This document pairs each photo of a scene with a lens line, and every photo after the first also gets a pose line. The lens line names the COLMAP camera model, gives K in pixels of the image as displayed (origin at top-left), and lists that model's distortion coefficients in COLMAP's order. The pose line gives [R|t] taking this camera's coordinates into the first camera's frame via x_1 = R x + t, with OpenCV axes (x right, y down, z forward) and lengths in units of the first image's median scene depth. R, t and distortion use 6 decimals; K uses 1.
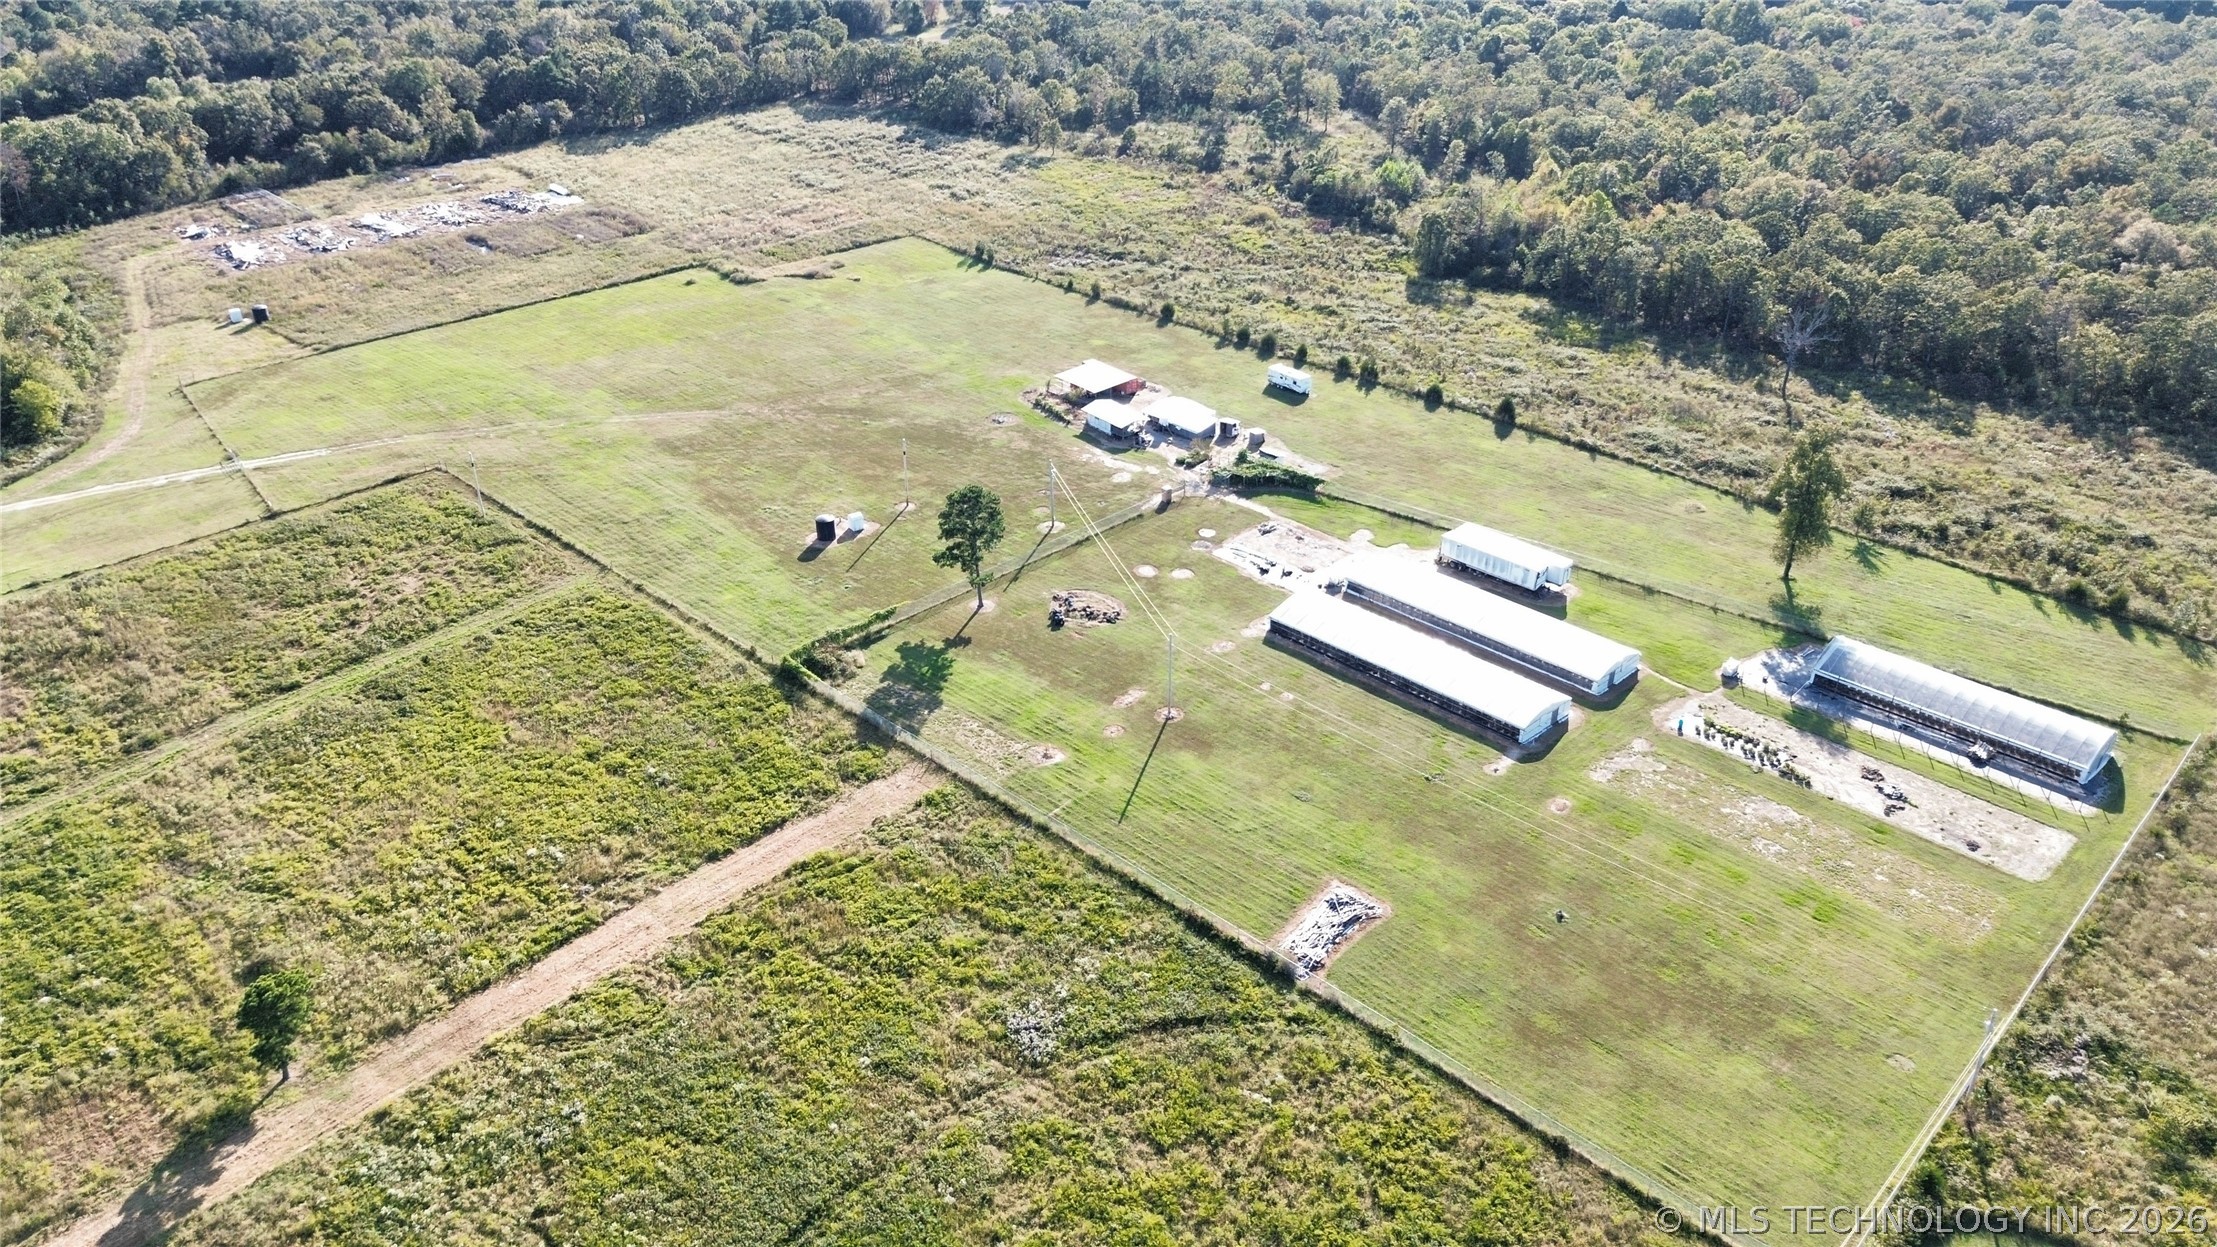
lens RADIAL K [[1565.0, 0, 1114.1], [0, 1565.0, 622.3], [0, 0, 1]] dist [0.087613, -0.101899]
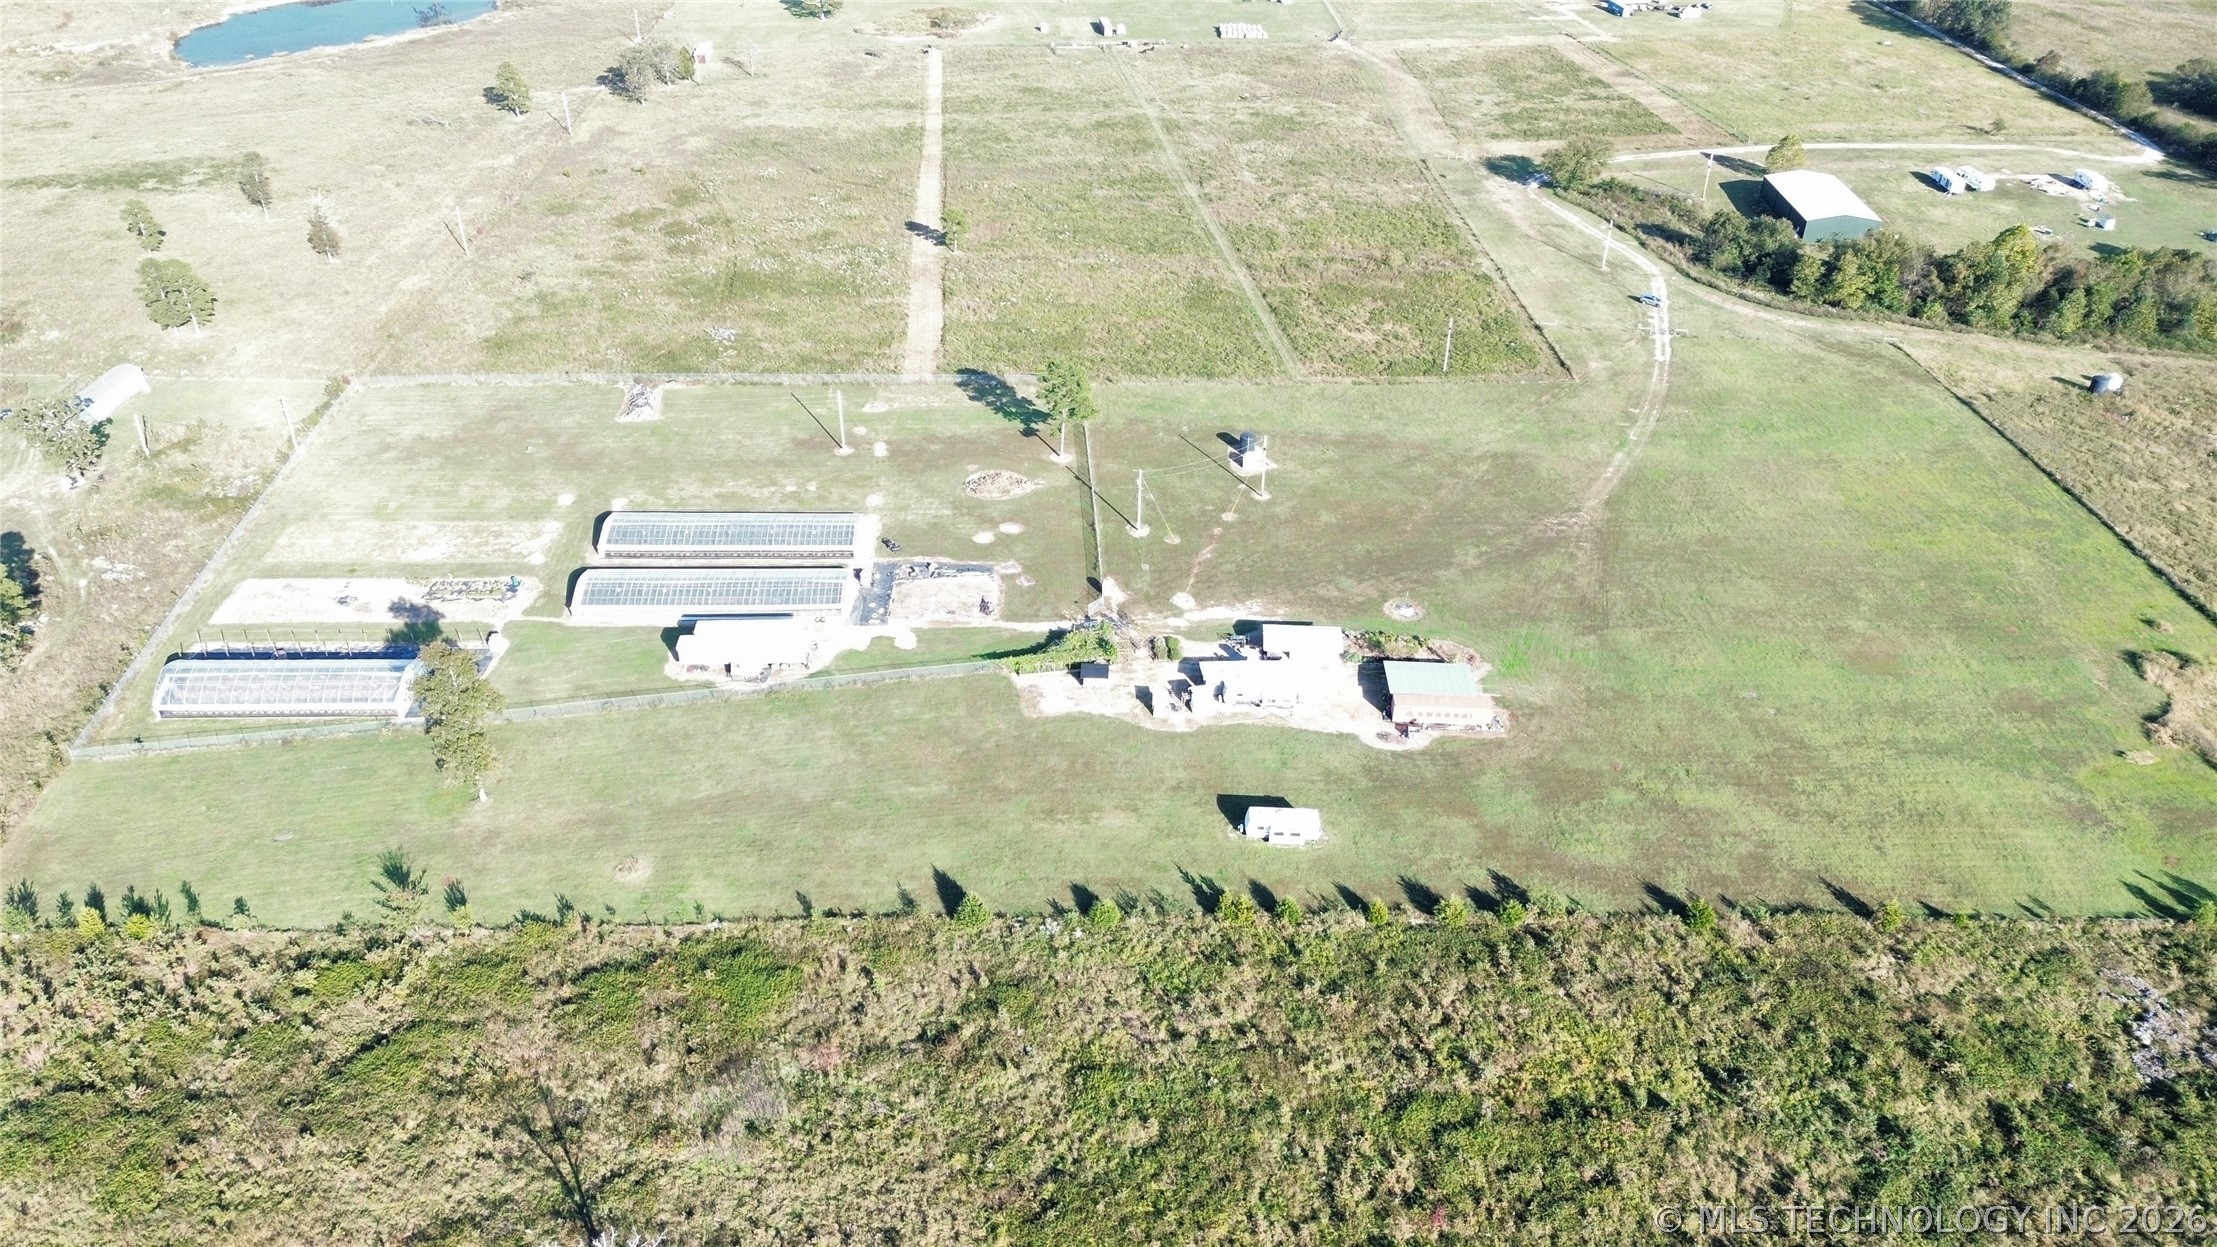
lens RADIAL K [[1565.0, 0, 1114.1], [0, 1565.0, 622.3], [0, 0, 1]] dist [0.087613, -0.101899]
pose [[-0.678906, 0.395046, -0.618891, 0.712905], [-0.368580, 0.545641, 0.752612, -0.894975], [0.635008, 0.739063, -0.224833, 1.390009]]
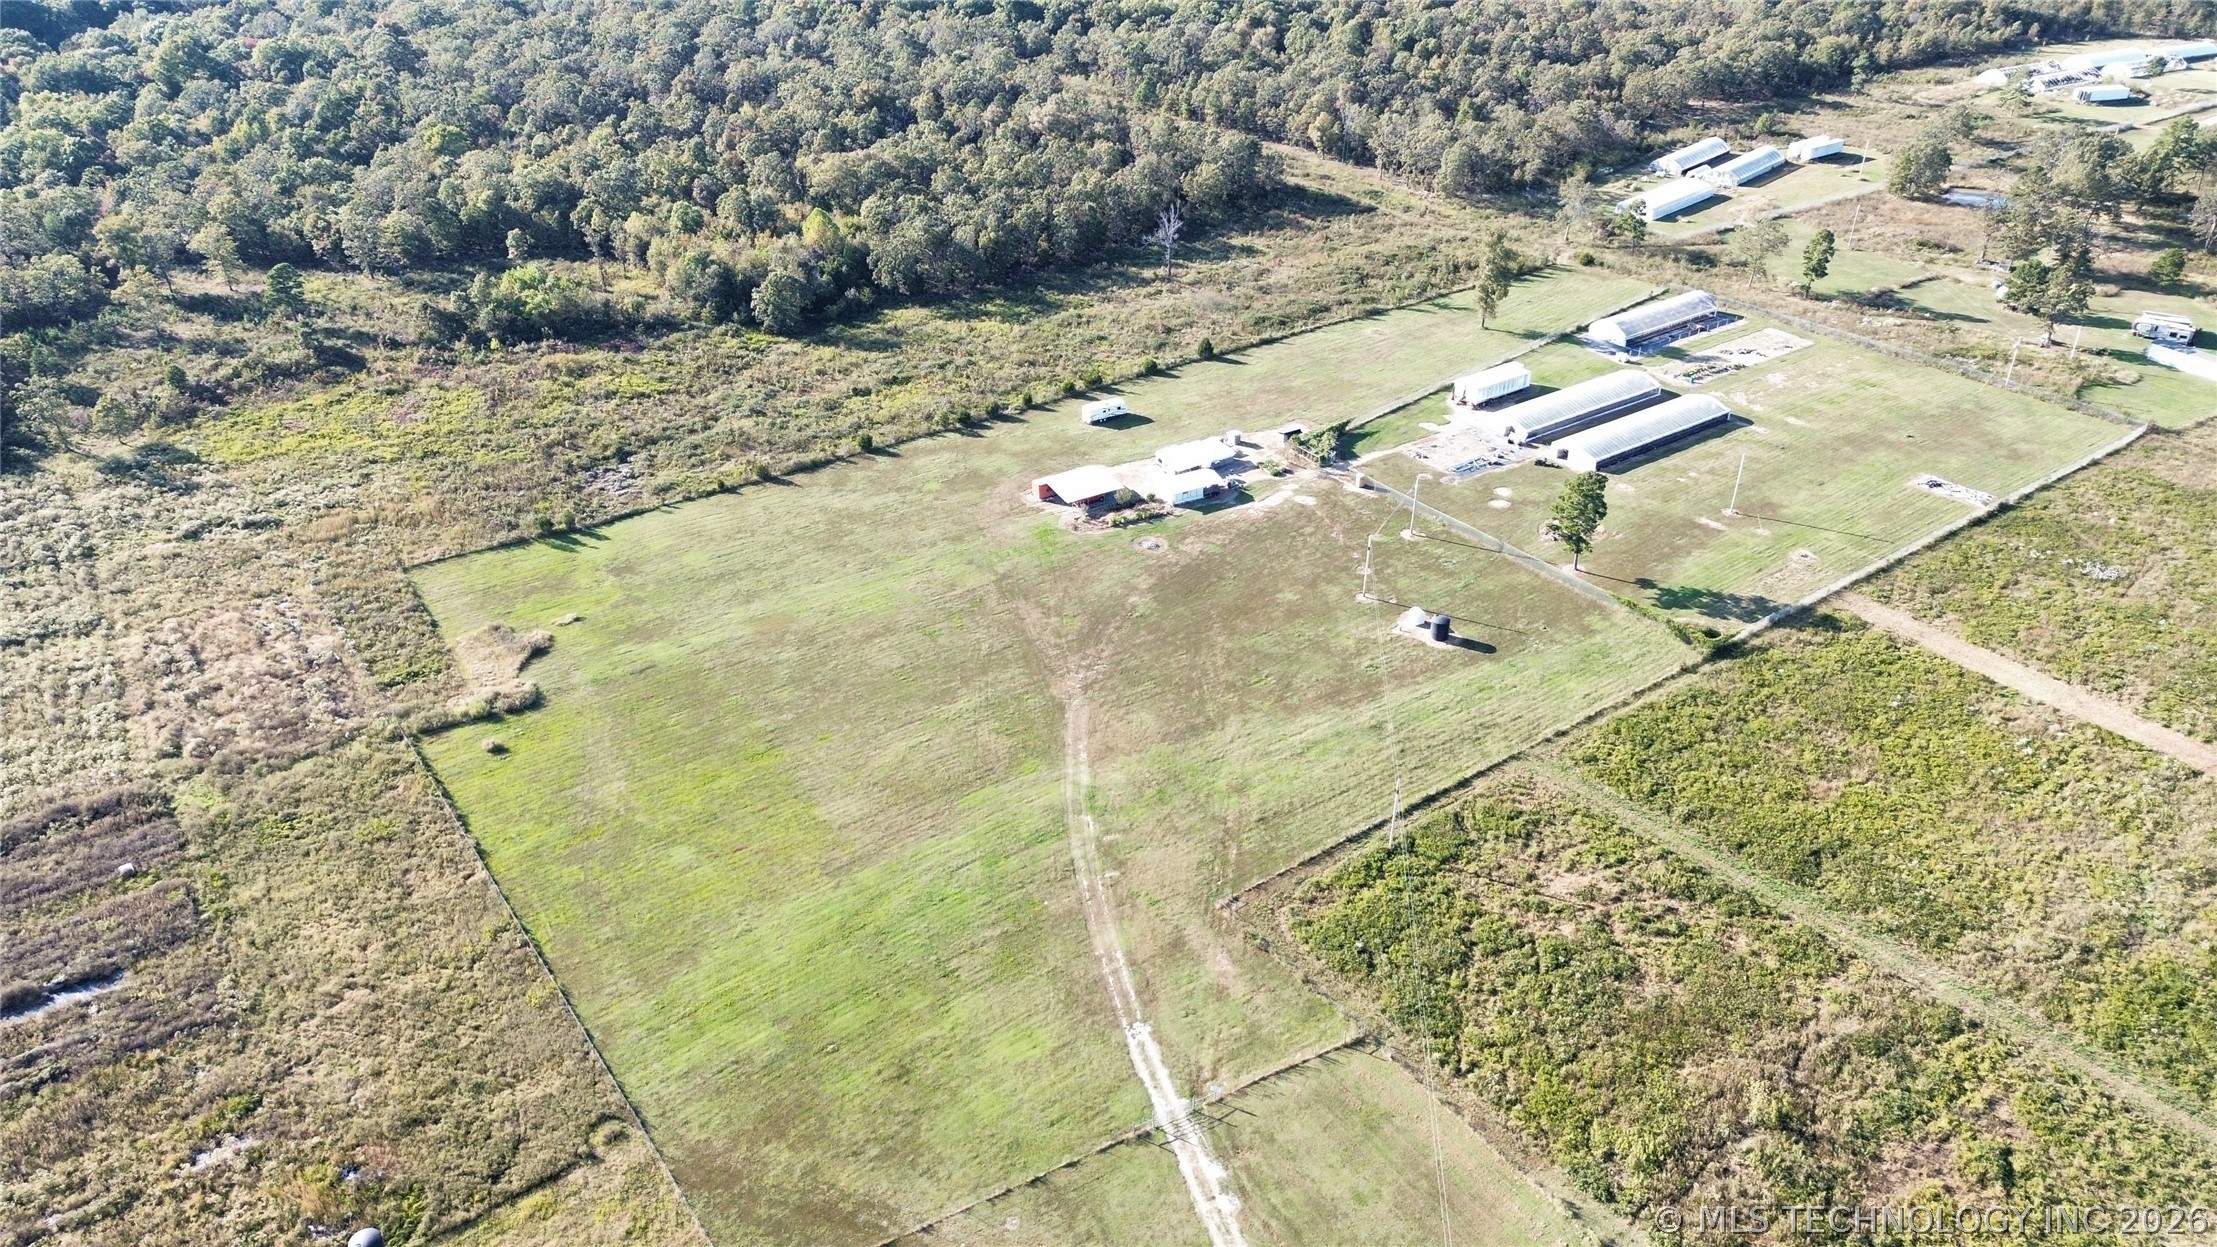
lens RADIAL K [[1565.0, 0, 1114.1], [0, 1565.0, 622.3], [0, 0, 1]] dist [0.087613, -0.101899]
pose [[0.170963, -0.513048, 0.841162, -1.168247], [0.479133, 0.789278, 0.384020, -0.605035], [-0.860932, 0.337375, 0.380755, 0.844172]]
